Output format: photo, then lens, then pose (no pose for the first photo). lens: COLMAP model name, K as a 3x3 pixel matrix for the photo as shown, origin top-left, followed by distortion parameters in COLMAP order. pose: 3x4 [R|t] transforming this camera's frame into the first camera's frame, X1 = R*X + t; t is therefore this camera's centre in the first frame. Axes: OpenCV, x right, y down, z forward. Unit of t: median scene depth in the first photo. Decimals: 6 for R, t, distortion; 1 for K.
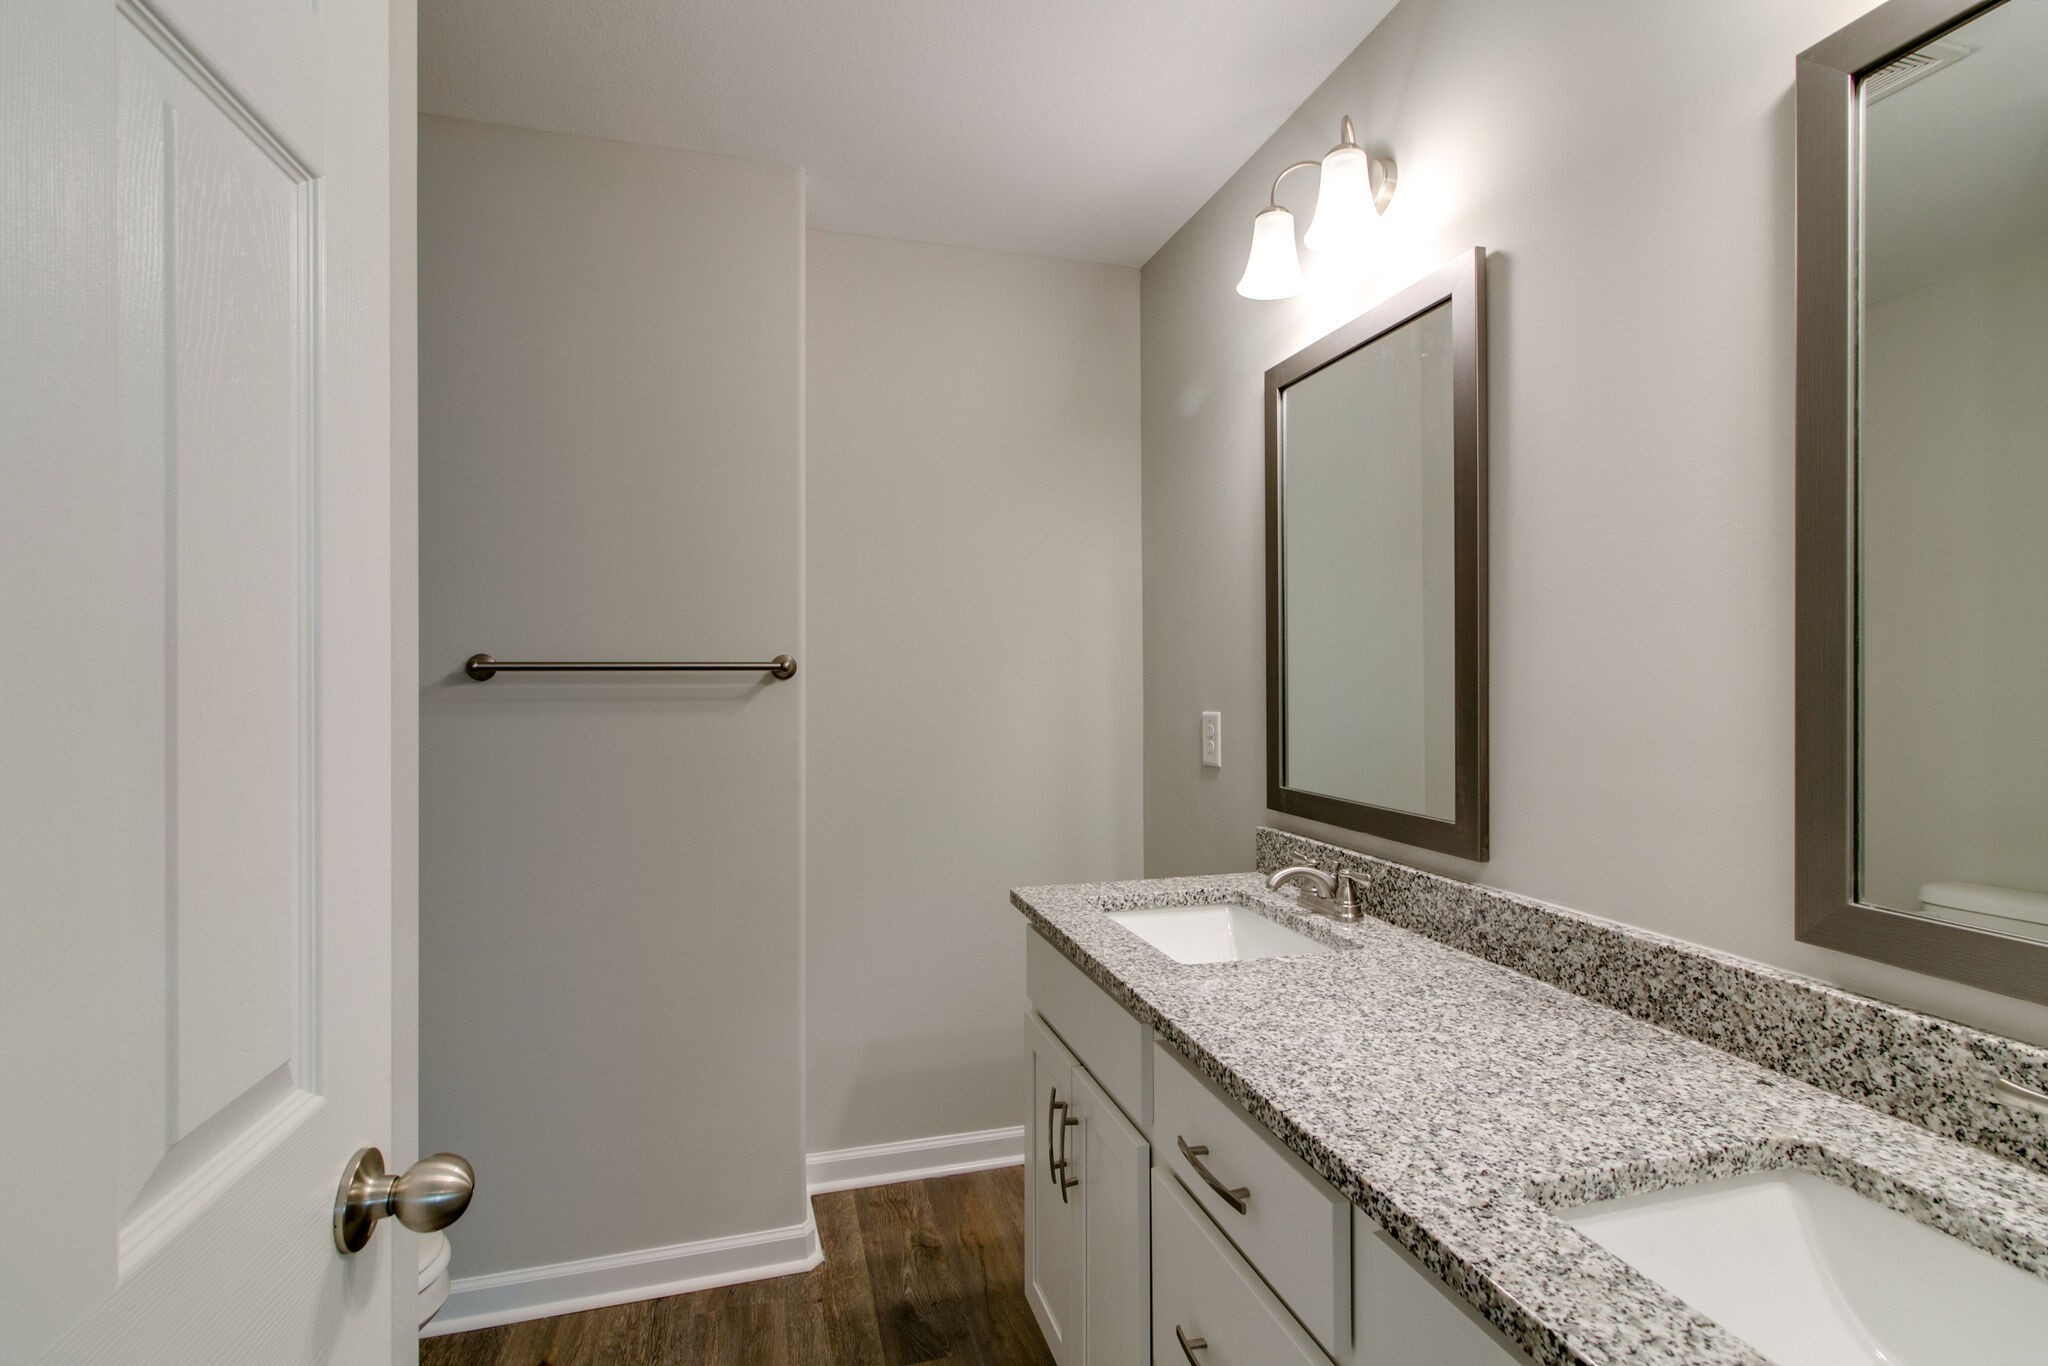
lens RADIAL K [[940.5, 0, 1027.7], [0, 940.5, 660.3], [0, 0, 1]] dist [-0.002882, -0.000441]
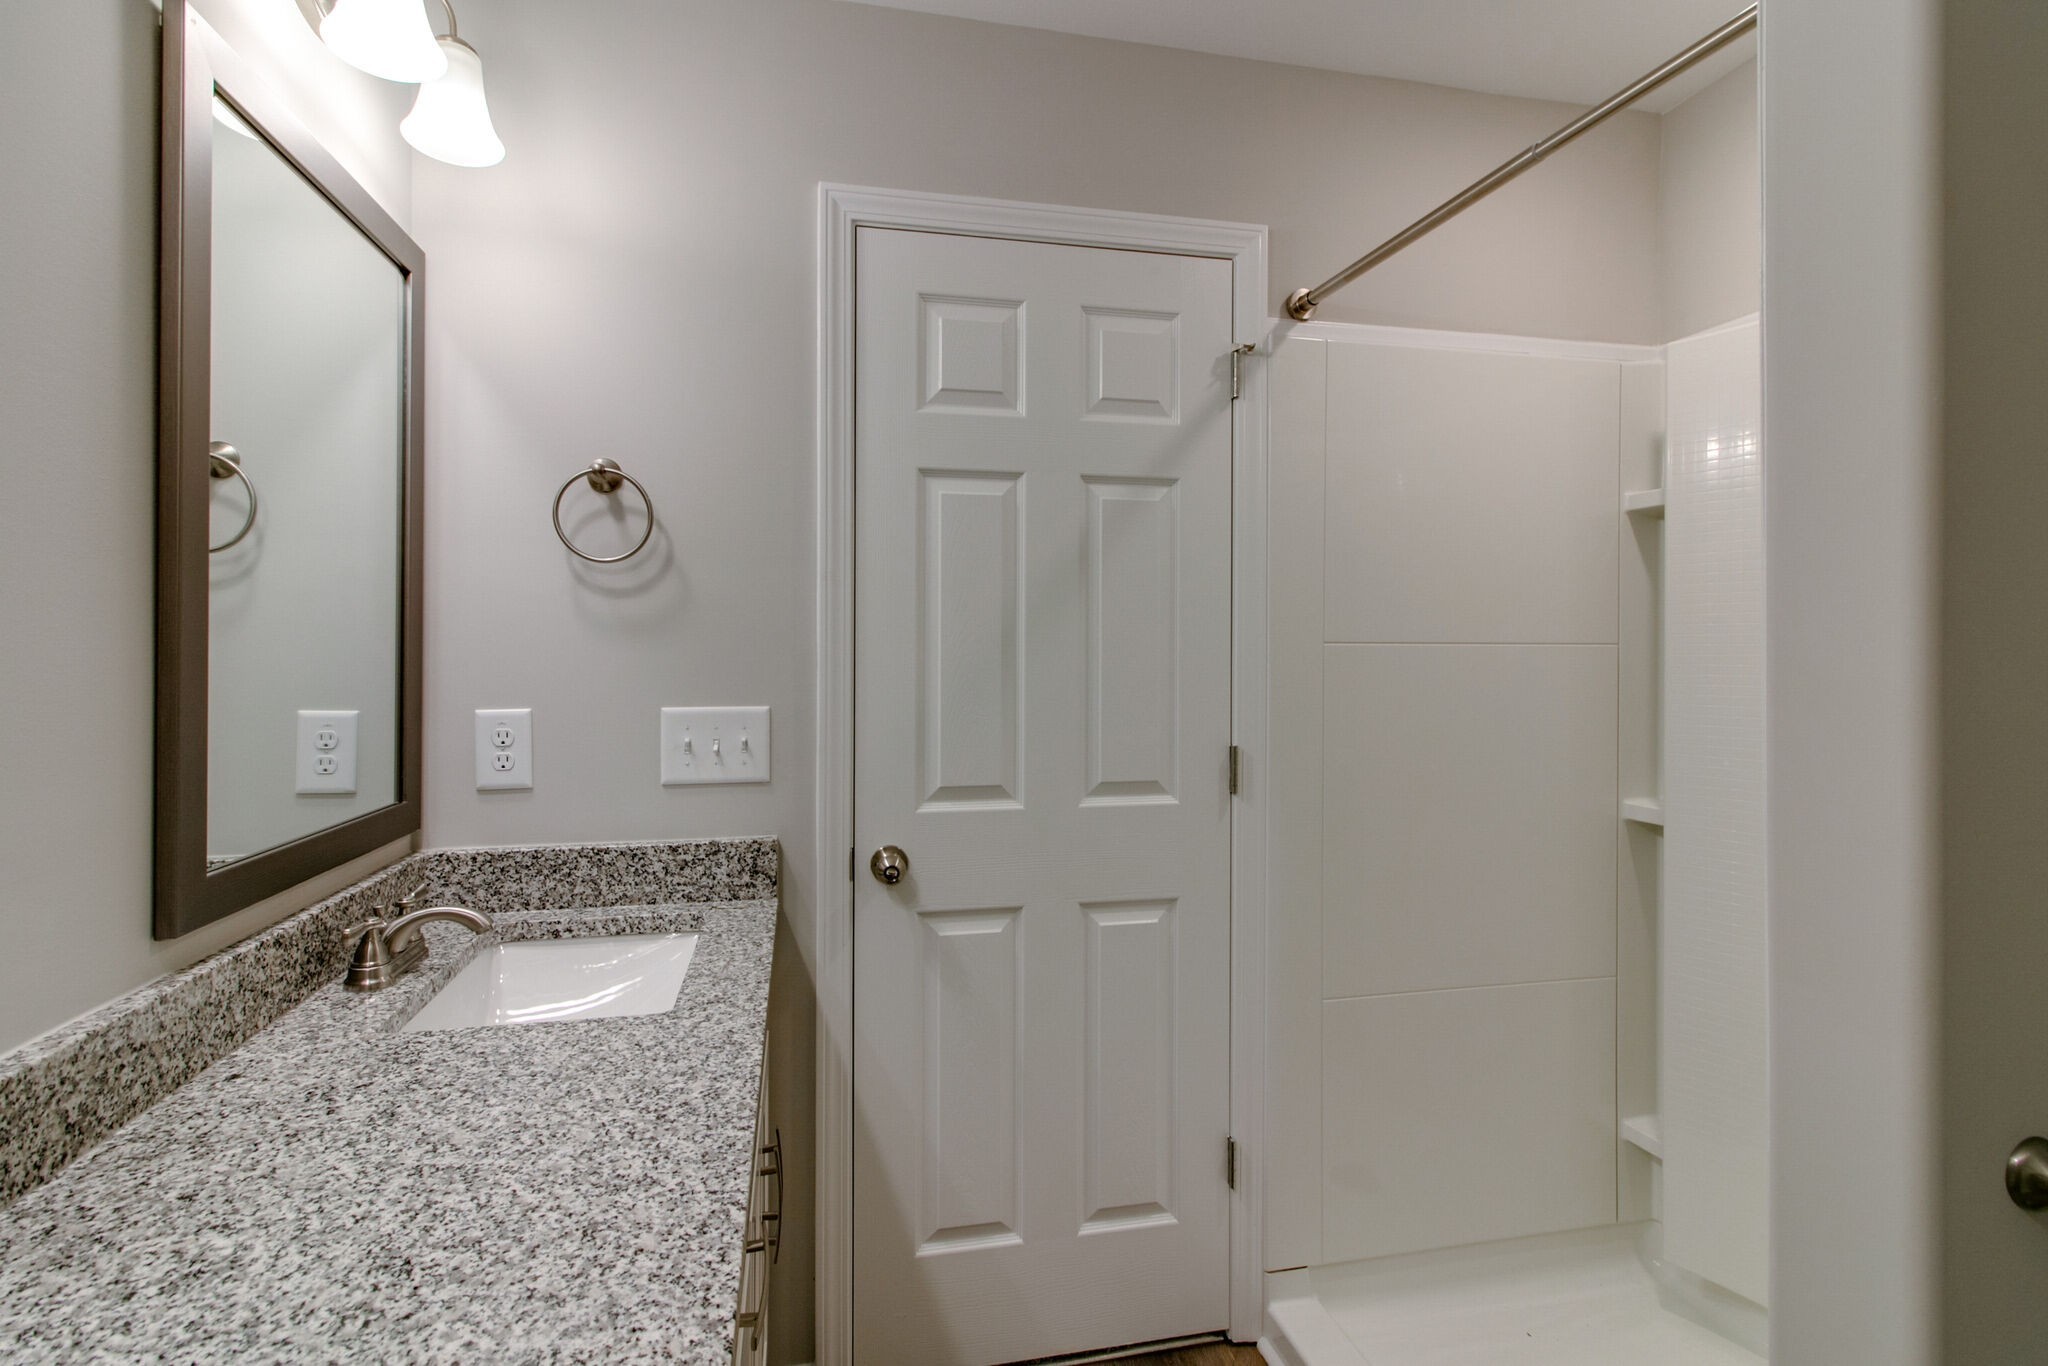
lens RADIAL K [[940.5, 0, 1027.7], [0, 940.5, 660.3], [0, 0, 1]] dist [-0.002882, -0.000441]
pose [[-0.998614, 0.000972, 0.052630, -0.077444], [0.000554, 0.999968, -0.007959, 0.028663], [-0.052636, -0.007919, -0.998582, 1.843617]]
